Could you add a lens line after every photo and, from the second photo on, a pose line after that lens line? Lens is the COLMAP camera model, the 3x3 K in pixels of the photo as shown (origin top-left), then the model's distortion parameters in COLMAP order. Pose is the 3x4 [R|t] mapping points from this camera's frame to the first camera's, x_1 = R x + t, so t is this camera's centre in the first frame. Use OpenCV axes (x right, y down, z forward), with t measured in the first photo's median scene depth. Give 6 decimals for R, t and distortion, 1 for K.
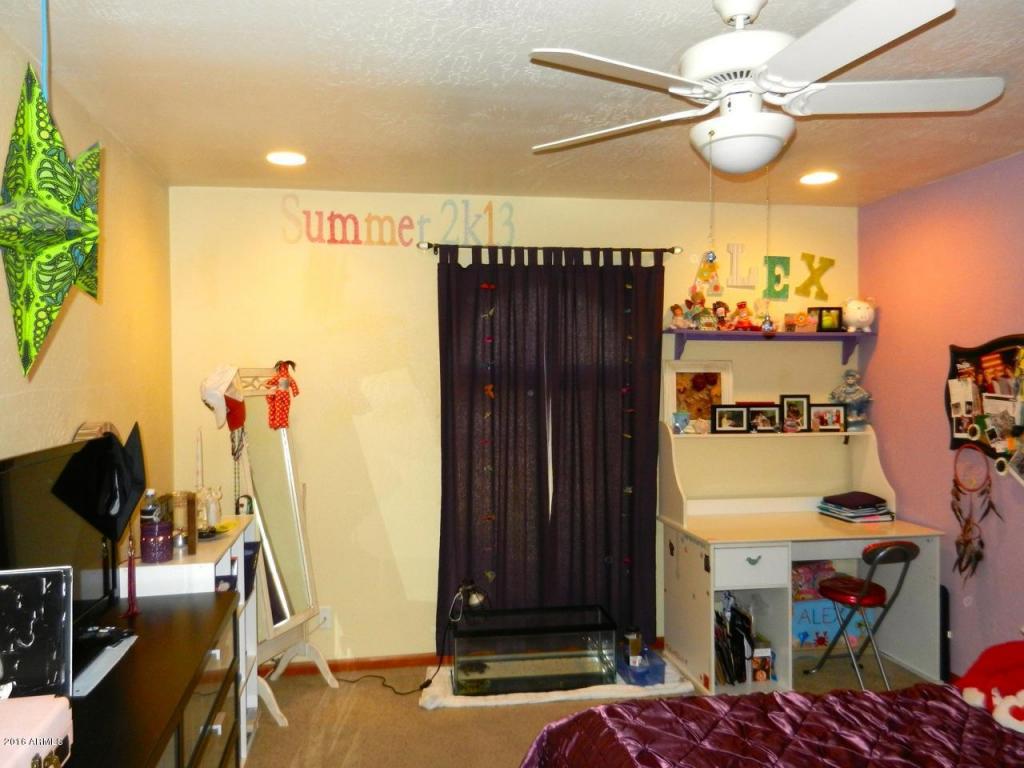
lens RADIAL K [[805.0, 0, 514.5], [0, 805.0, 381.3], [0, 0, 1]] dist [0.011979, 0.006314]
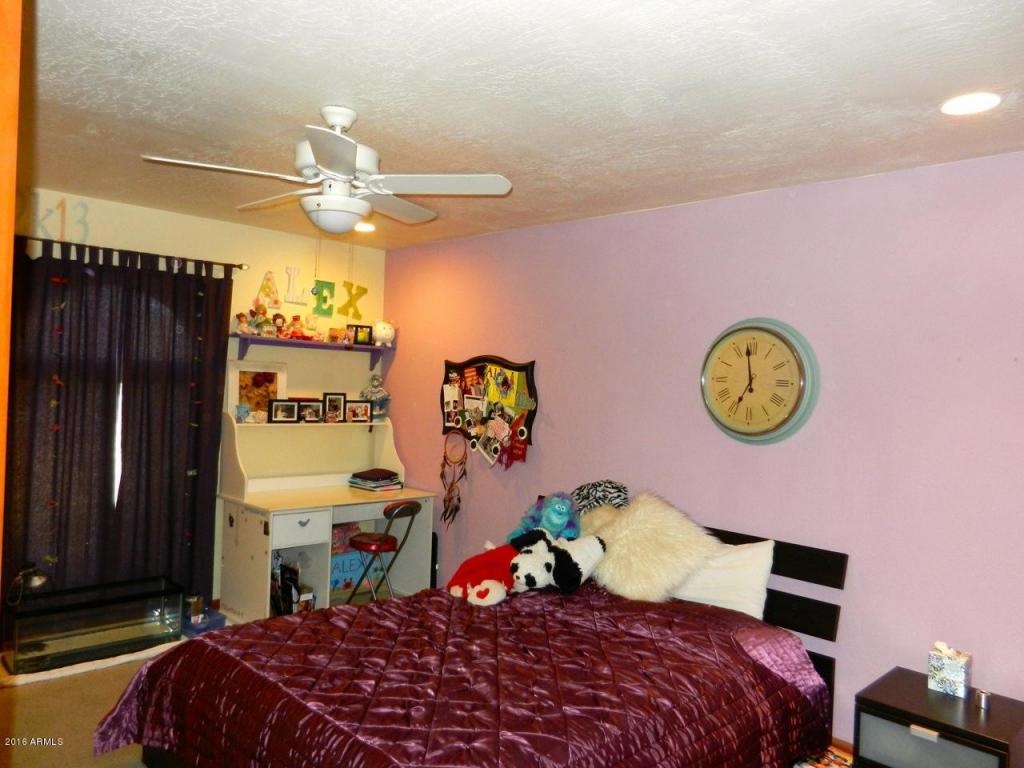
lens RADIAL K [[764.9, 0, 501.0], [0, 764.9, 381.3], [0, 0, 1]] dist [0.002844, 0.011503]
pose [[0.830444, 0.036432, 0.555910, -0.103871], [-0.035065, 0.999299, -0.013109, 0.005468], [-0.555997, -0.008607, 0.831139, -0.139868]]
